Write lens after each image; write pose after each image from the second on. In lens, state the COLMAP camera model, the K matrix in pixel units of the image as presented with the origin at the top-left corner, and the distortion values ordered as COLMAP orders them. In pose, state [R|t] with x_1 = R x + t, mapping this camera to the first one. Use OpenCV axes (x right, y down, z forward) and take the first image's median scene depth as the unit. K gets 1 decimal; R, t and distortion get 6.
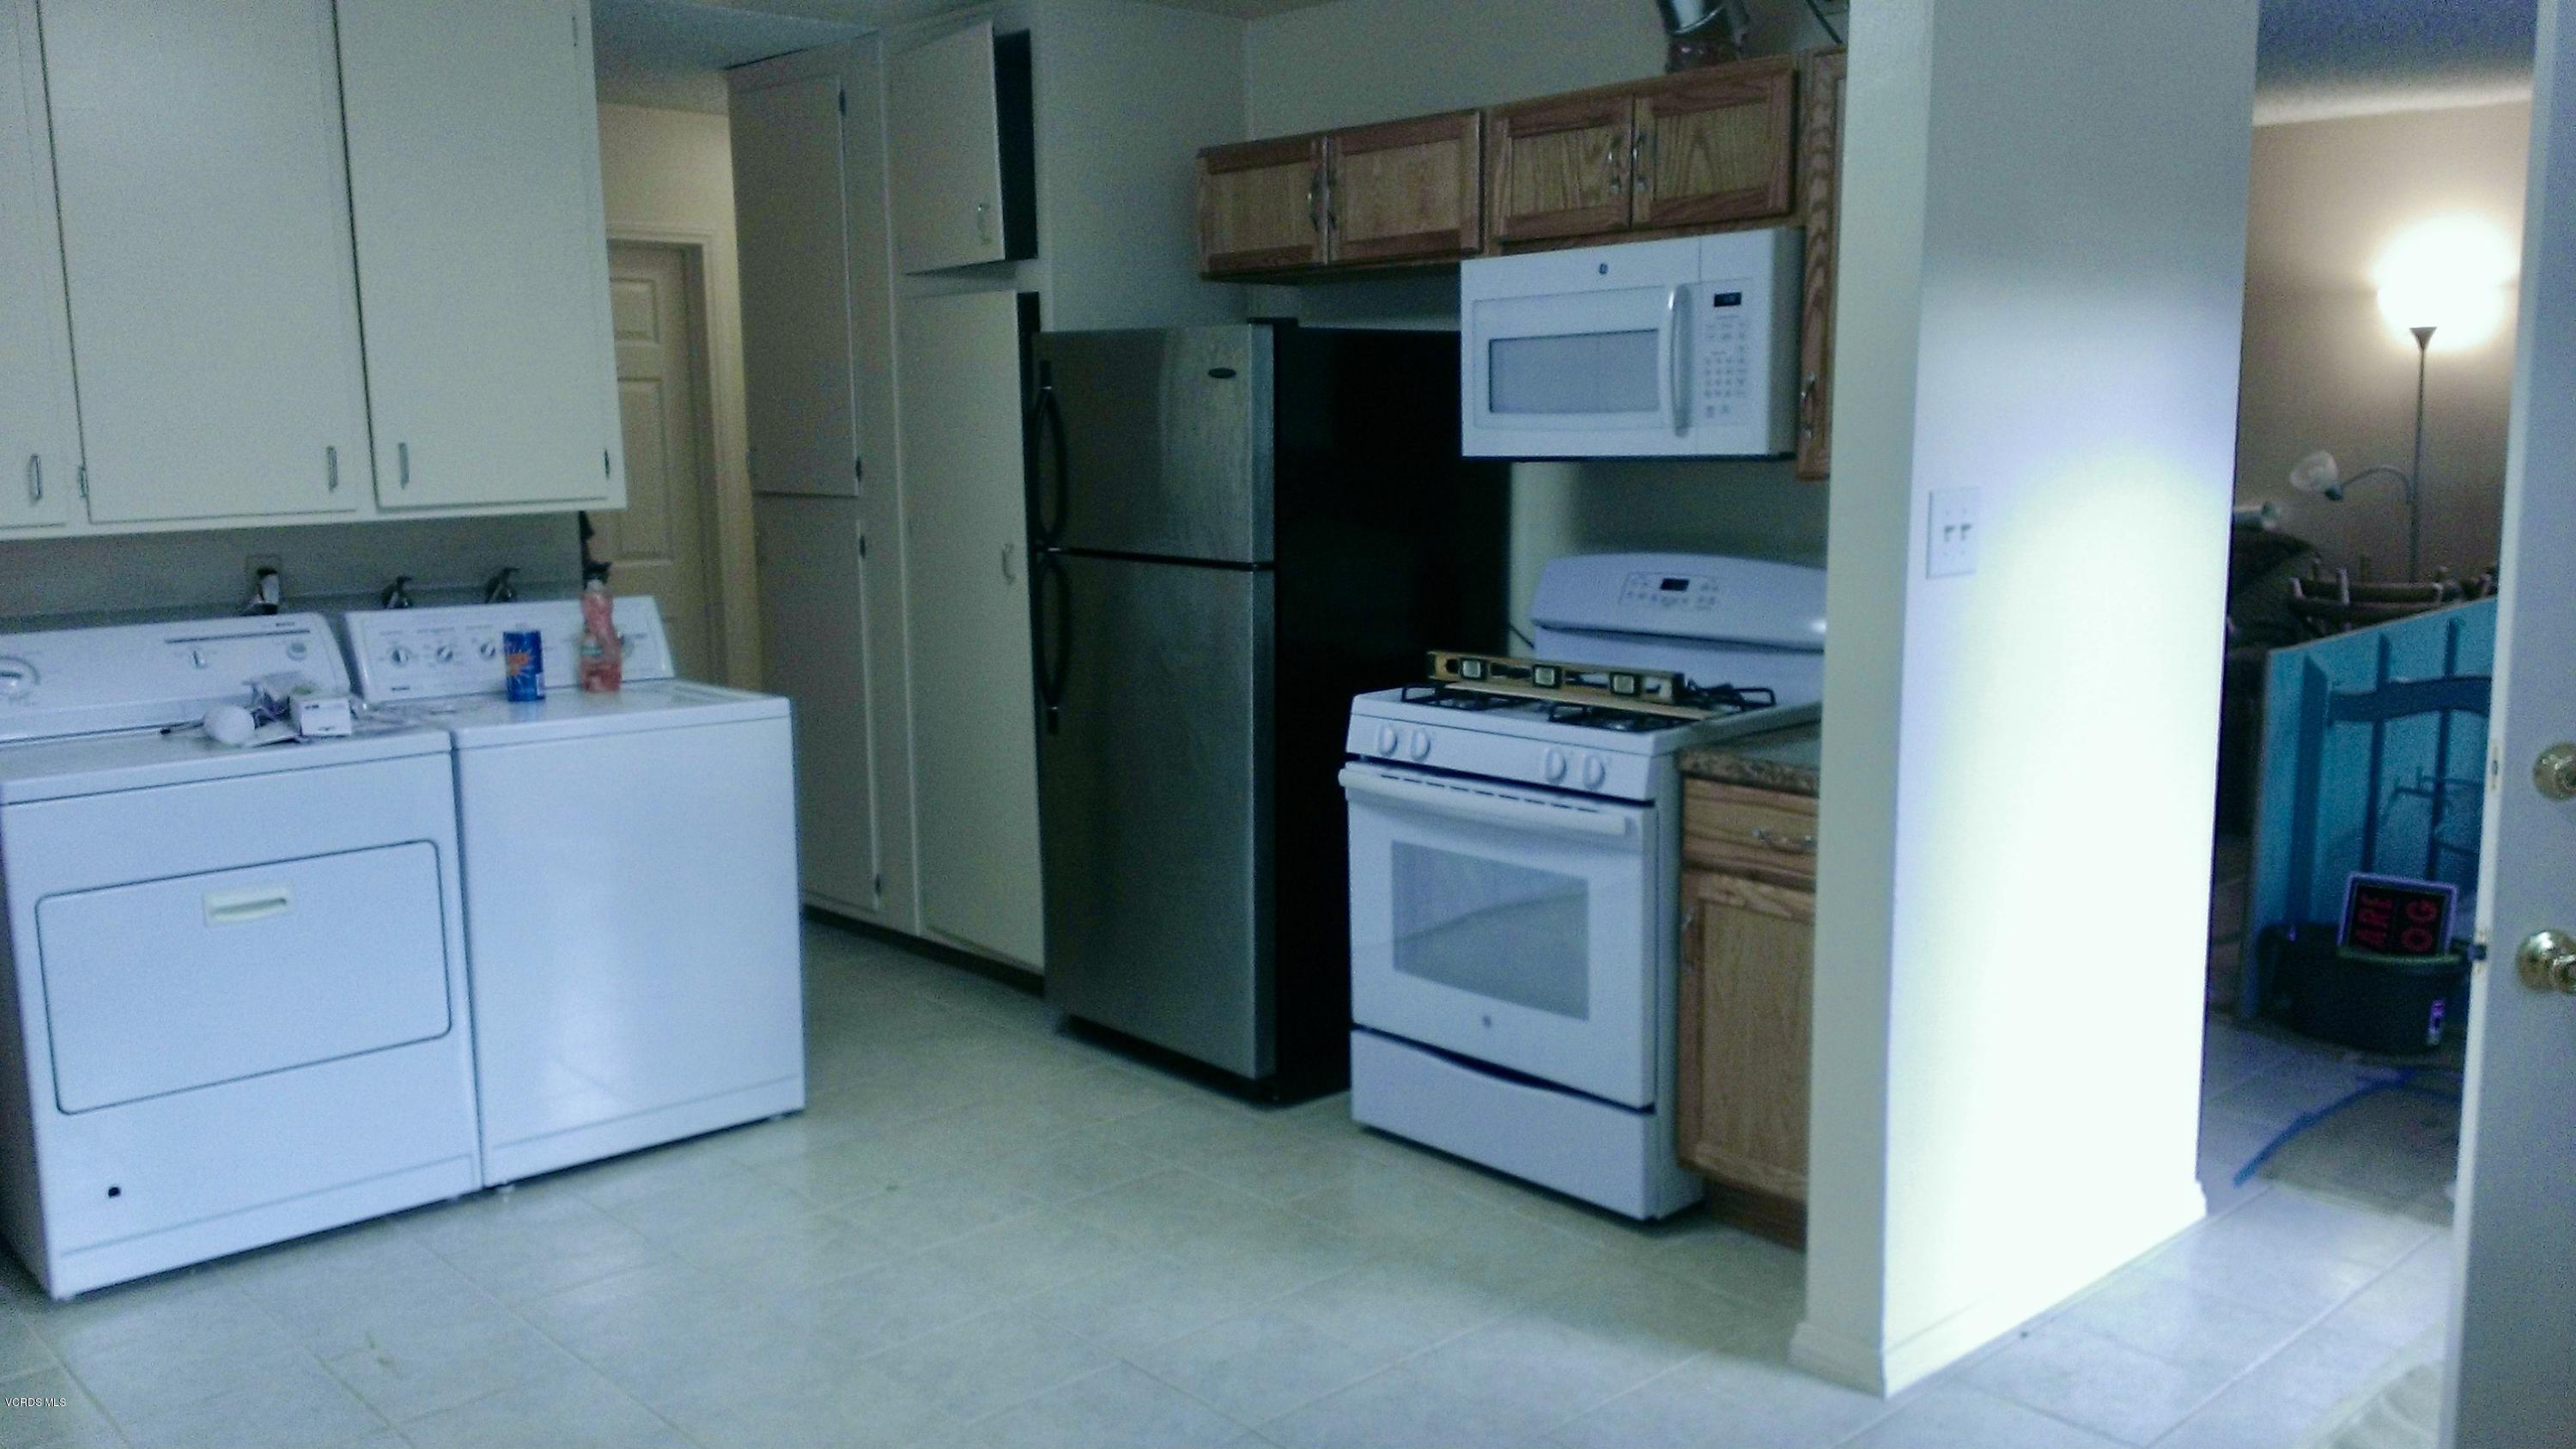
lens RADIAL K [[1980.9, 0, 1289.0], [0, 1980.9, 729.4], [0, 0, 1]] dist [-0.046201, 0.014937]
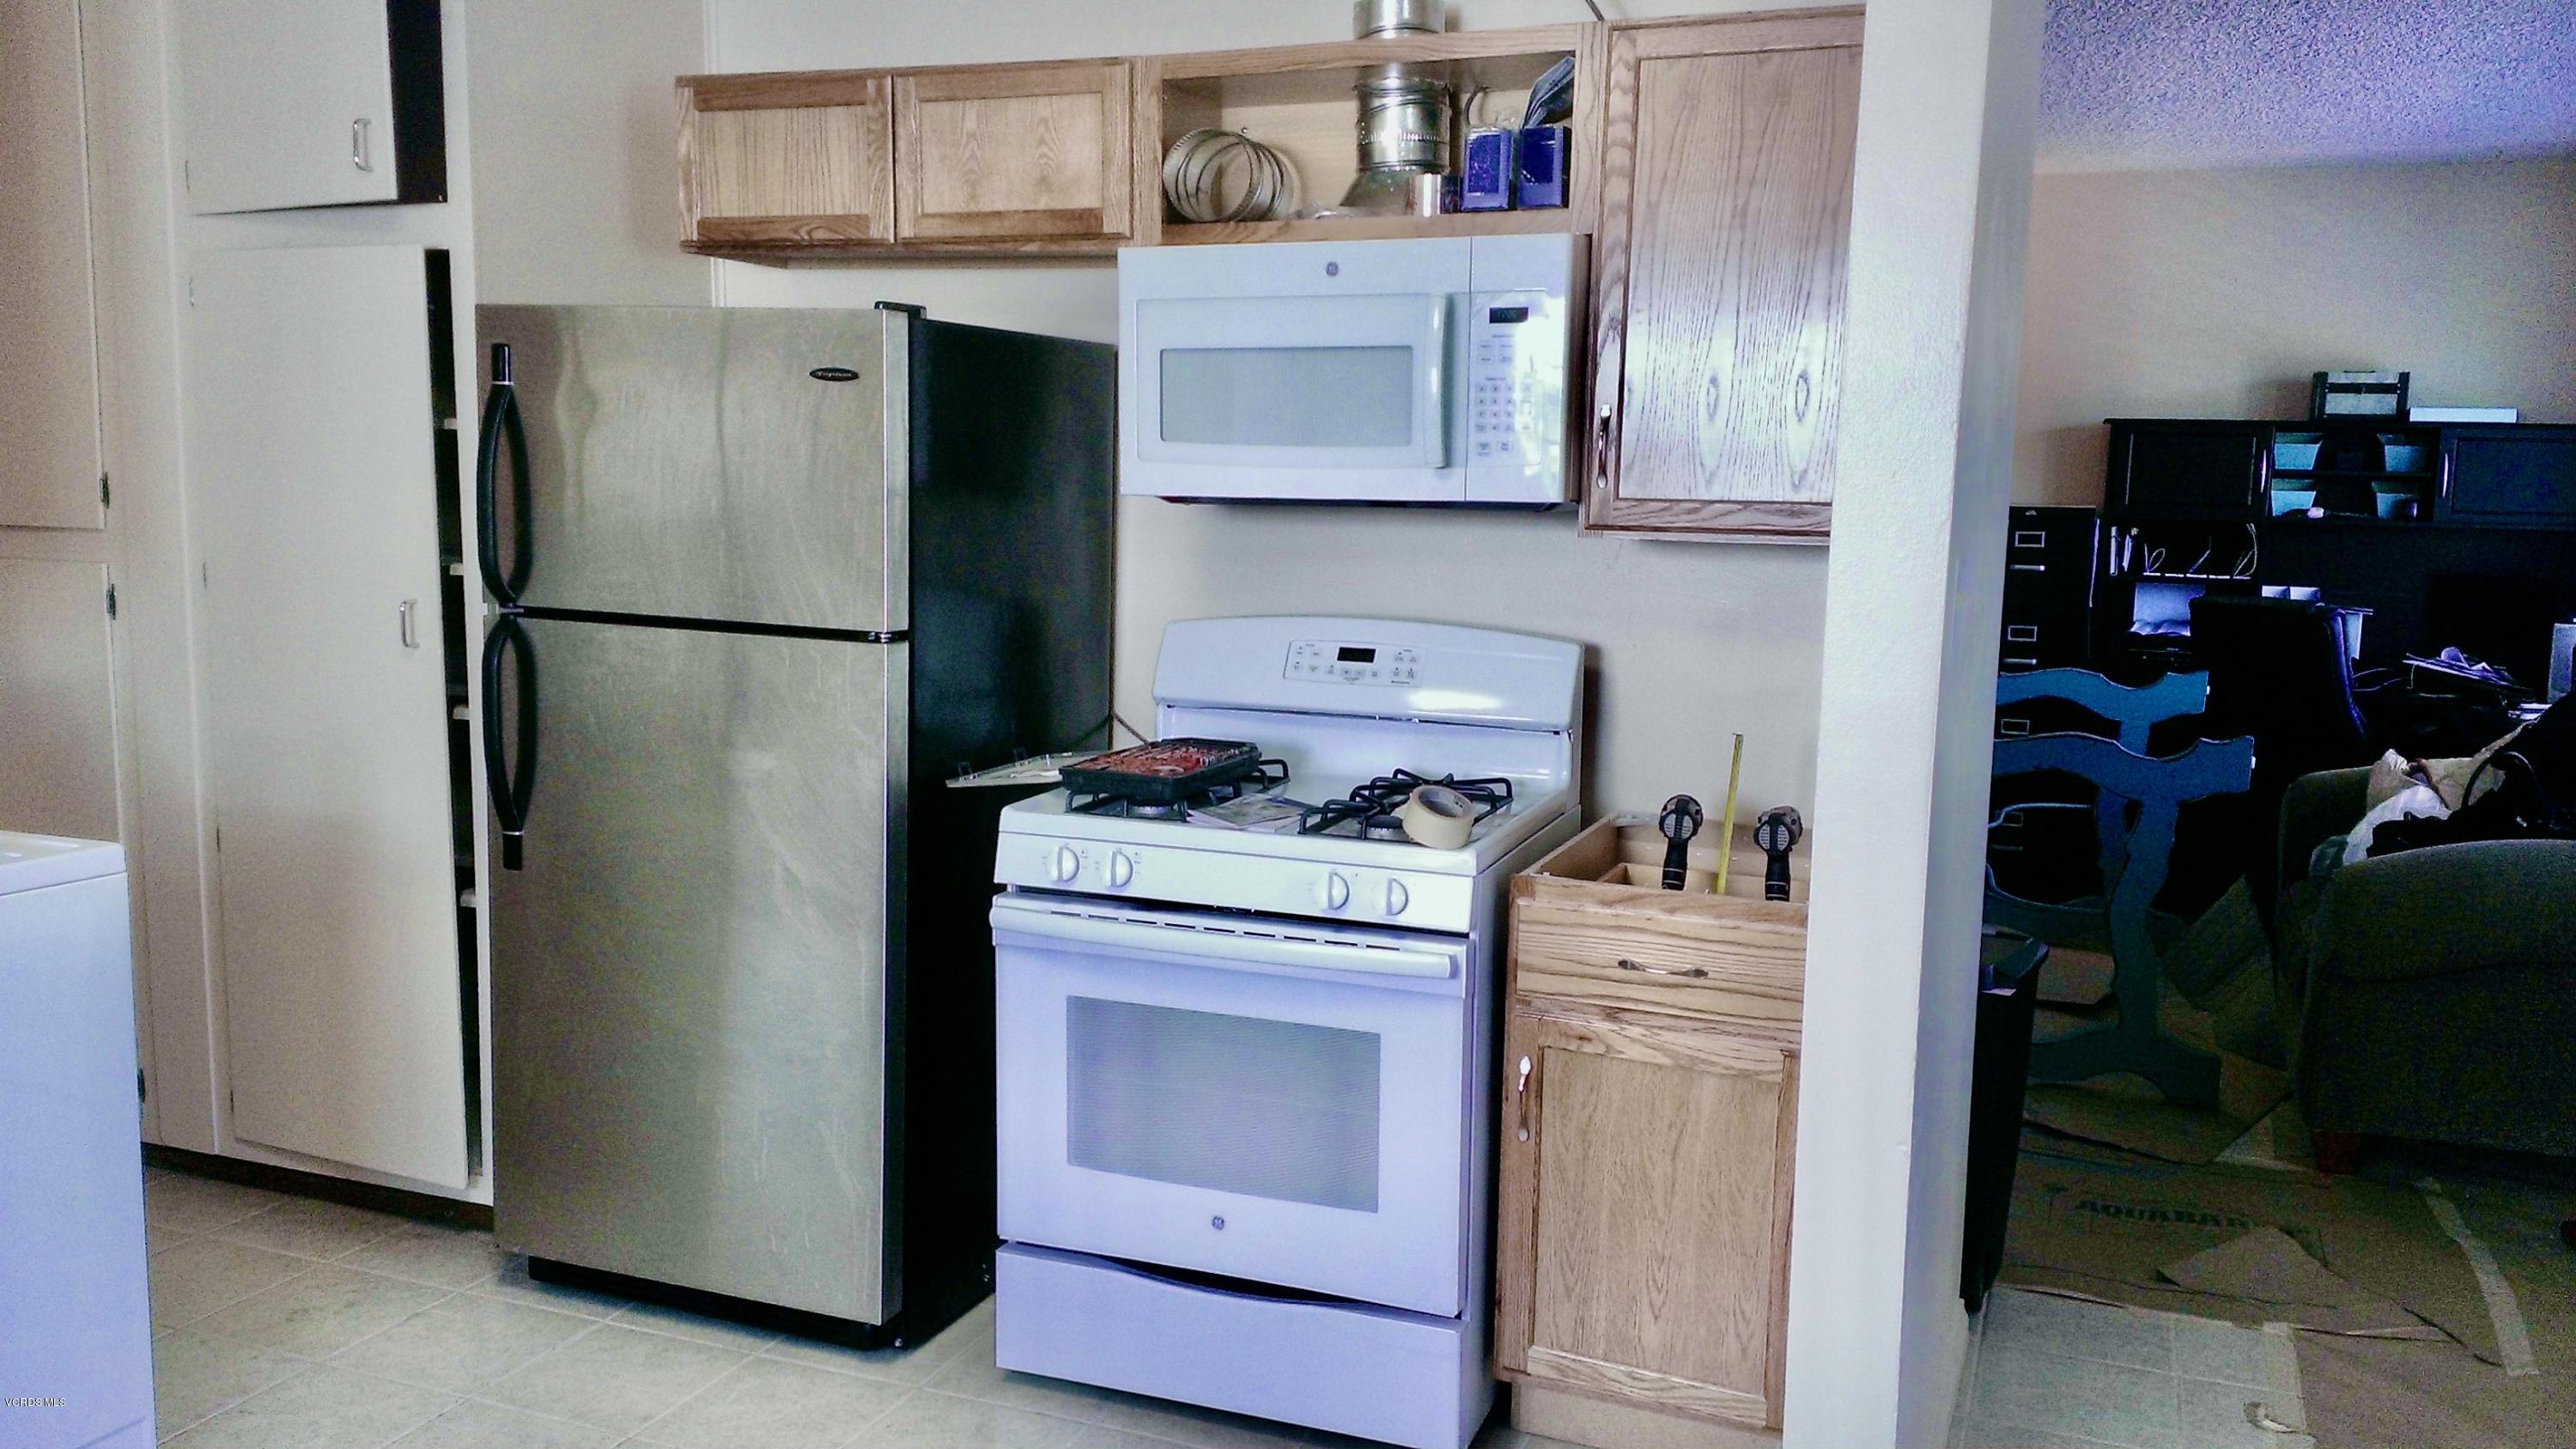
lens RADIAL K [[1980.9, 0, 1251.7], [0, 1980.9, 682.3], [0, 0, 1]] dist [-0.046201, 0.014937]
pose [[0.887930, -0.019726, 0.459555, -0.228869], [0.038366, 0.998775, -0.031258, -0.037363], [-0.458375, 0.045386, 0.887599, 0.283392]]
